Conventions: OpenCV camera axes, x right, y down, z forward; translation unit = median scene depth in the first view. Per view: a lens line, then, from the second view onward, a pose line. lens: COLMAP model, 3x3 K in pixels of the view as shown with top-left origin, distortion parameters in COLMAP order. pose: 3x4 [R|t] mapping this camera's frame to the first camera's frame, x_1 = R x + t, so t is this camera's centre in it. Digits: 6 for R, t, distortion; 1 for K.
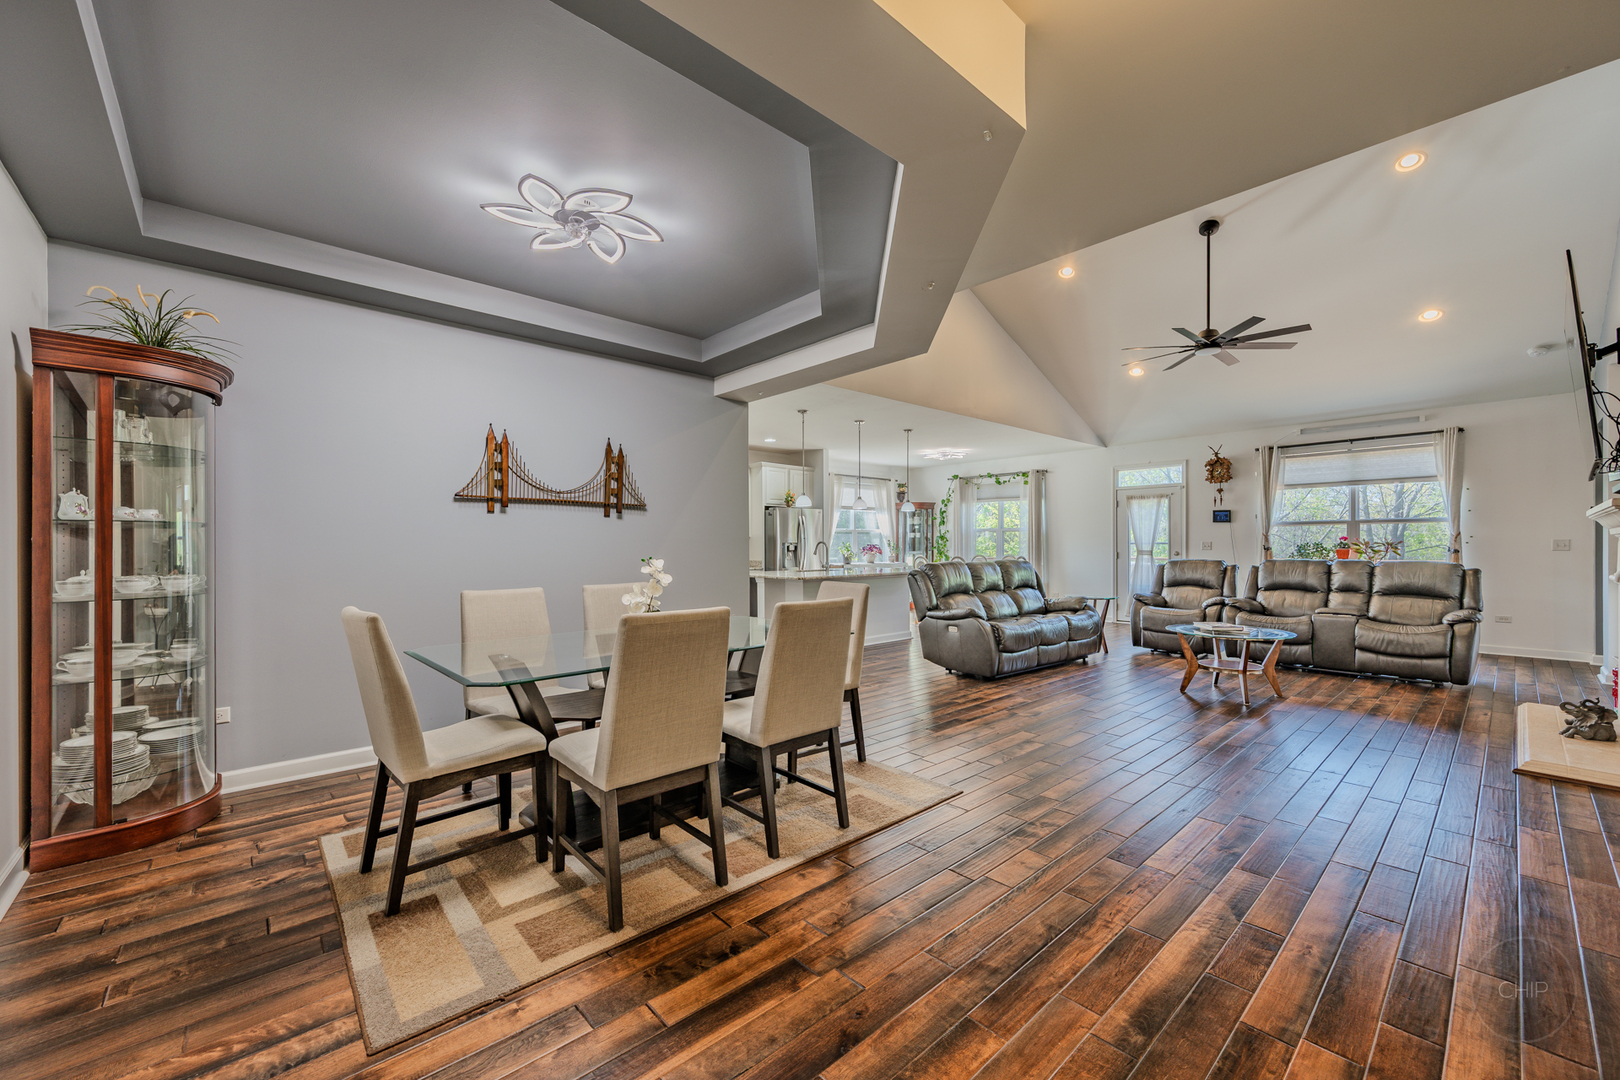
lens RADIAL K [[639.2, 0, 810.0], [0, 639.2, 548.0], [0, 0, 1]] dist [0.002042, 0.000000]
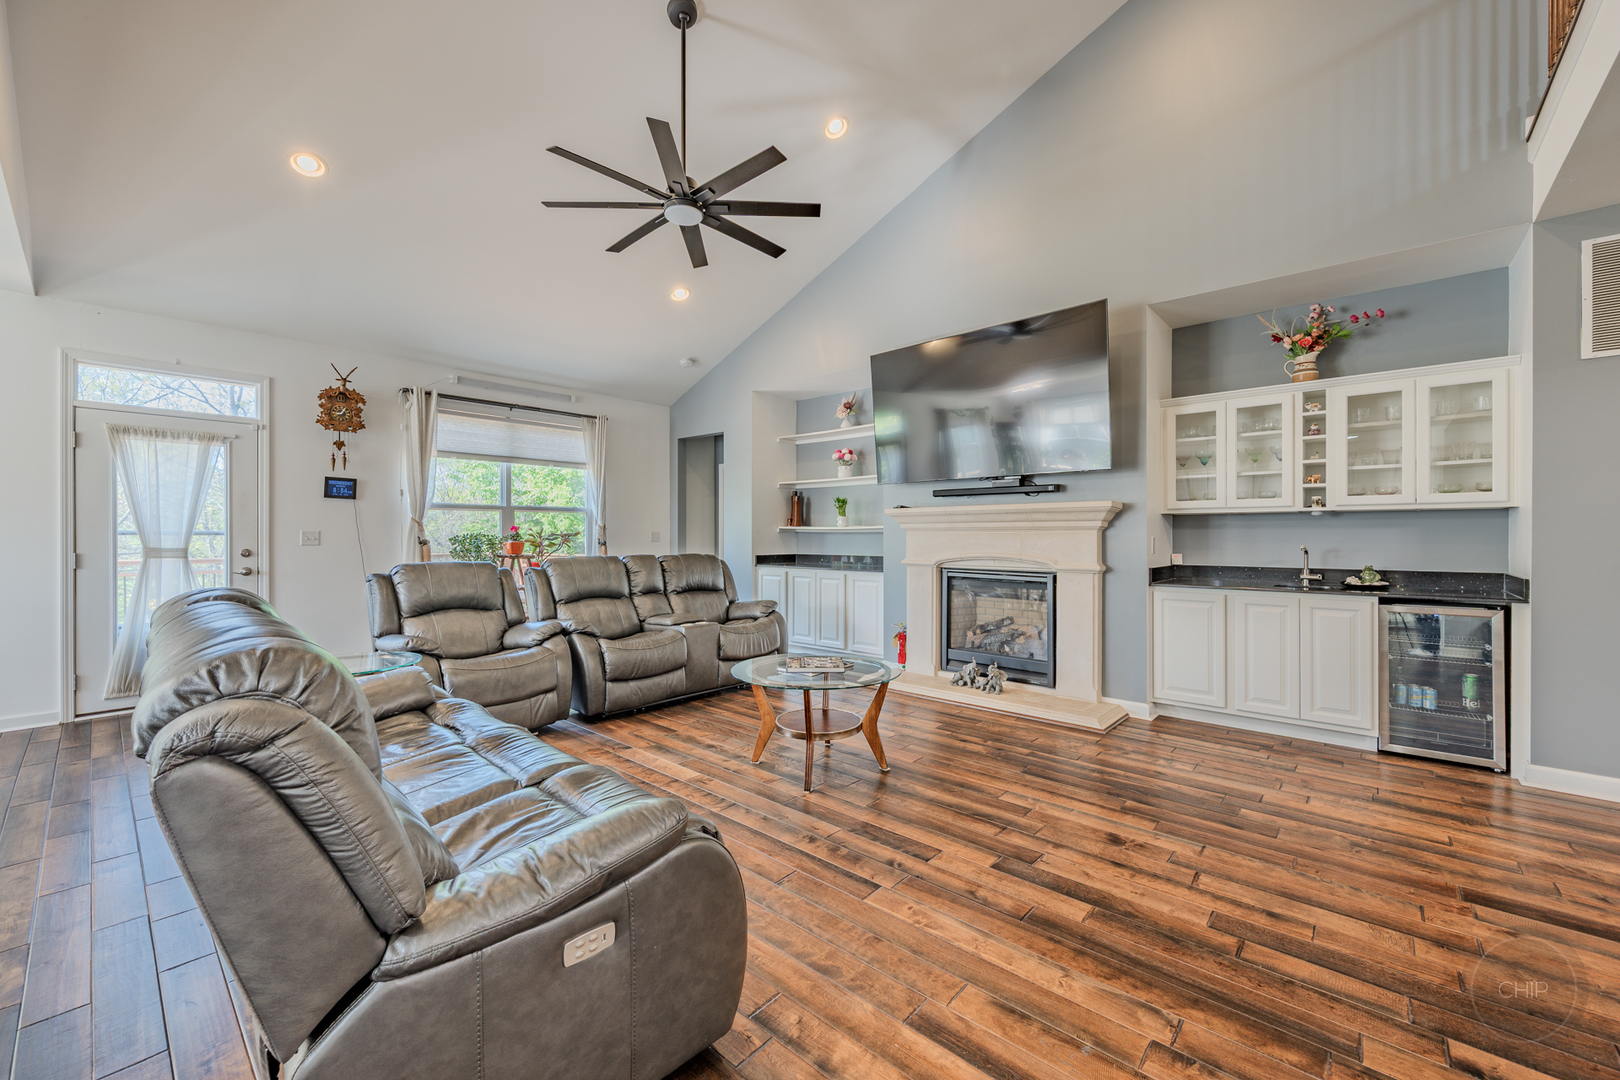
lens RADIAL K [[639.2, 0, 815.5], [0, 639.2, 537.0], [0, 0, 1]] dist [0.002042, 0.000000]
pose [[-0.114115, 0.000490, 0.993467, 0.006311], [0.004404, 0.999990, 0.000012, -0.003119], [-0.993458, 0.004377, -0.114116, 0.810751]]
